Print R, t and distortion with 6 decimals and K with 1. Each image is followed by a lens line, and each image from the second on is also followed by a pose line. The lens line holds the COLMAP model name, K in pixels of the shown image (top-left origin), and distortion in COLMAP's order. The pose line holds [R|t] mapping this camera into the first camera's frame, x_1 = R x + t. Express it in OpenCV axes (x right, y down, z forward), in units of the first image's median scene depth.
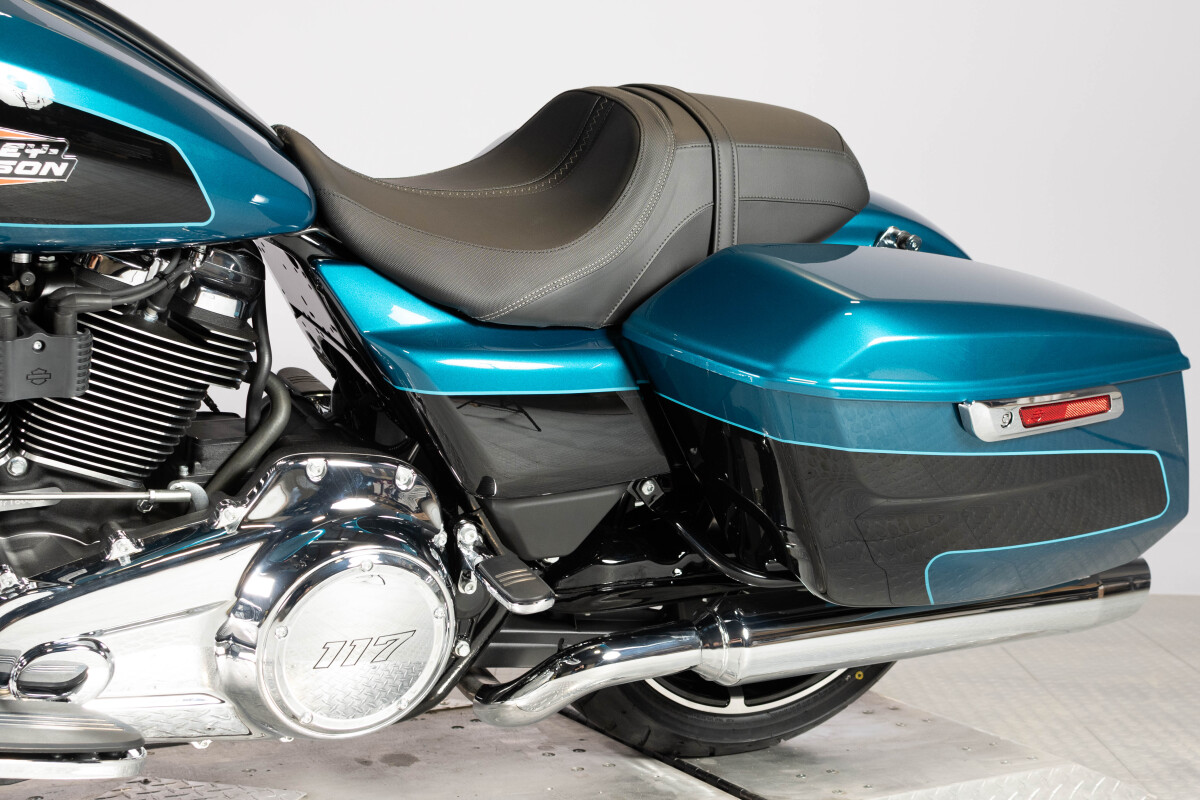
lens RADIAL K [[1764.5, 0, 600.0], [0, 1764.5, 400.0], [0, 0, 1]] dist [0.005265, 0.030366]
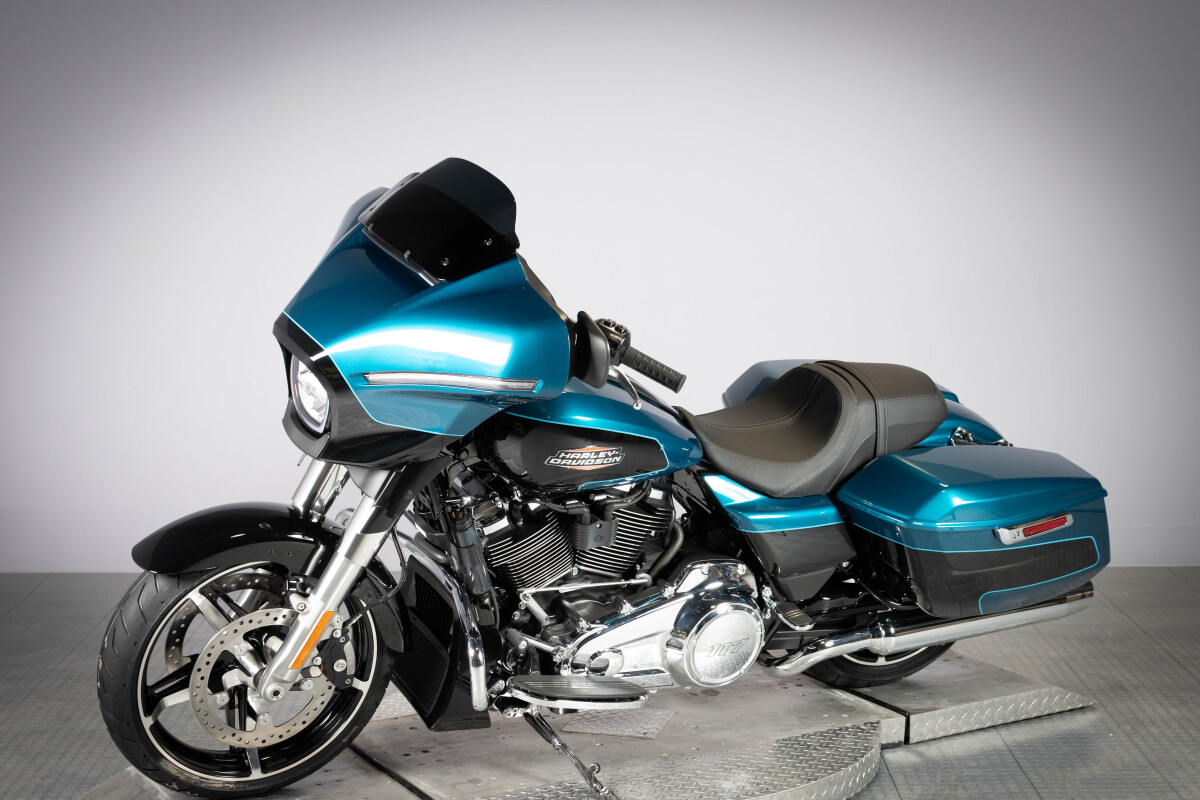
lens RADIAL K [[1830.6, 0, 600.0], [0, 1830.6, 400.0], [0, 0, 1]] dist [-0.002857, 0.045685]
pose [[0.999698, -0.022951, -0.008811, -0.246071], [0.023467, 0.997690, 0.063754, -0.296292], [0.007327, -0.063942, 0.997927, -1.182817]]
